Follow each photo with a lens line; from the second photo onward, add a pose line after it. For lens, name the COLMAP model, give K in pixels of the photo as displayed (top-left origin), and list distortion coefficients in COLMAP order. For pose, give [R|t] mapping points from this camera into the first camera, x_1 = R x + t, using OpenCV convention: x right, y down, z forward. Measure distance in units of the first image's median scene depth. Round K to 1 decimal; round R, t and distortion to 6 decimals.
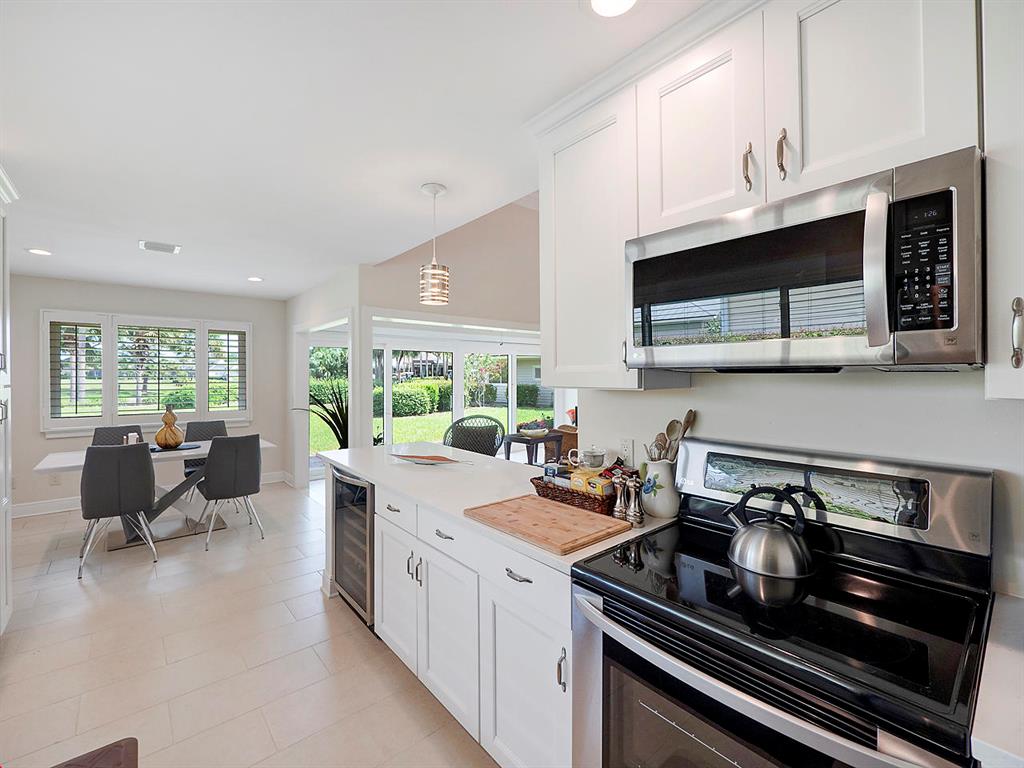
lens RADIAL K [[439.5, 0, 507.2], [0, 439.5, 377.6], [0, 0, 1]] dist [-0.005232, 0.000931]
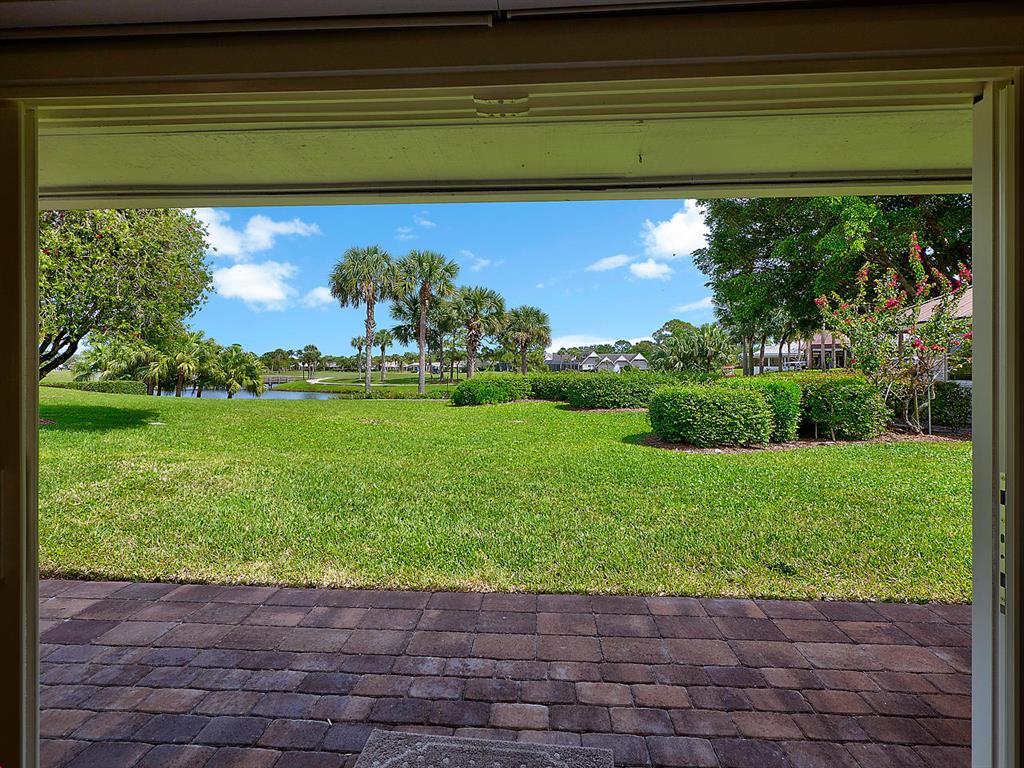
lens RADIAL K [[525.3, 0, 518.2], [0, 525.3, 366.1], [0, 0, 1]] dist [0.000896, 0.000548]
pose [[0.740649, -0.005127, -0.671872, -0.005633], [-0.000454, 0.999967, -0.008131, 0.003907], [0.671892, 0.006327, 0.740622, 0.348478]]
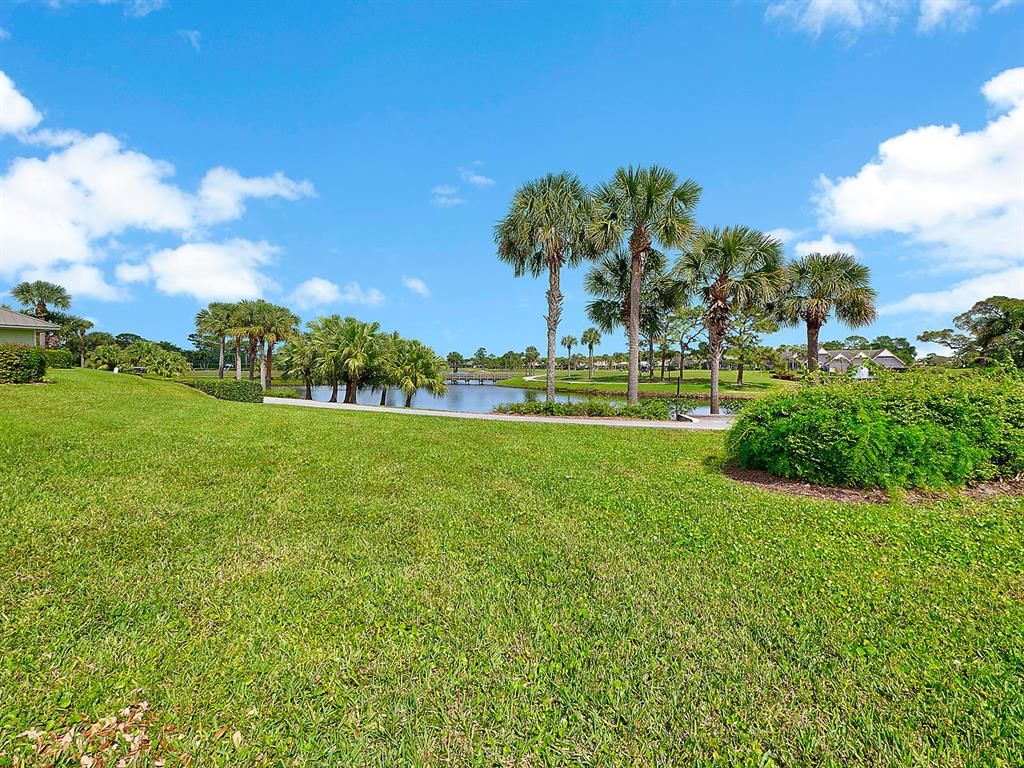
lens RADIAL K [[439.5, 0, 505.3], [0, 439.5, 374.7], [0, 0, 1]] dist [-0.005232, 0.000931]
pose [[0.369092, 0.013470, -0.929295, -0.604168], [-0.001595, 0.999903, 0.013860, 0.007405], [0.929391, -0.003634, 0.369078, 0.795927]]
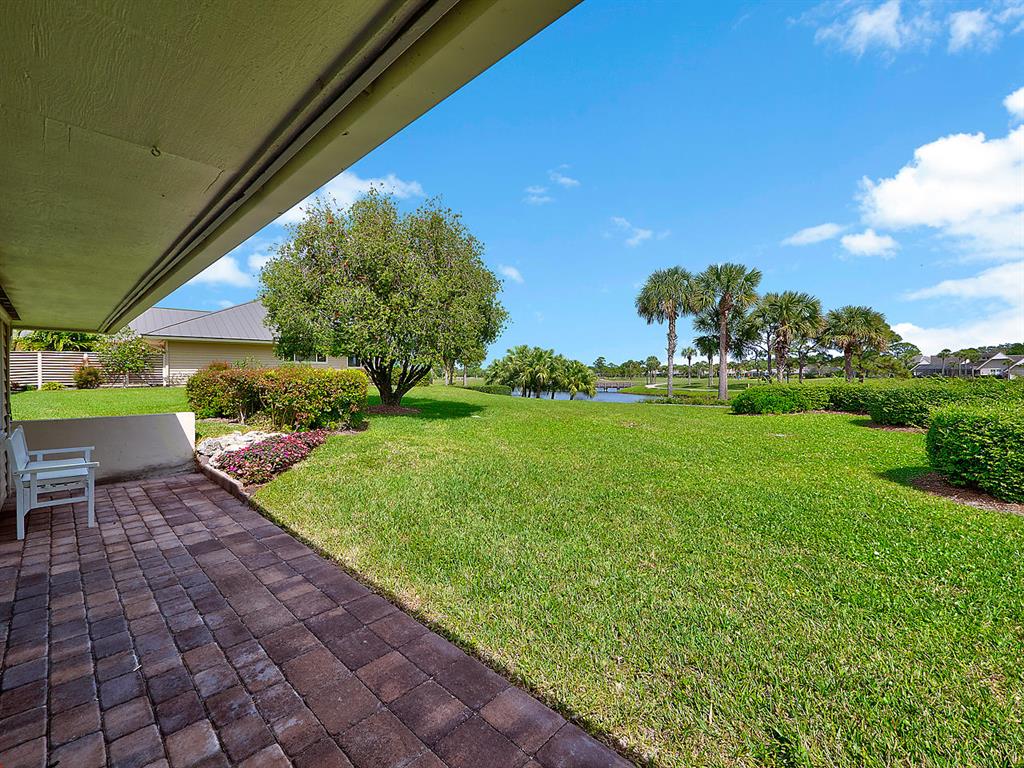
lens RADIAL K [[439.5, 0, 507.2], [0, 439.5, 379.9], [0, 0, 1]] dist [-0.005232, 0.000931]
pose [[0.121286, 0.006199, -0.992598, 0.017983], [0.002497, 0.999975, 0.006550, -0.000411], [0.992614, -0.003273, 0.121268, 0.479999]]
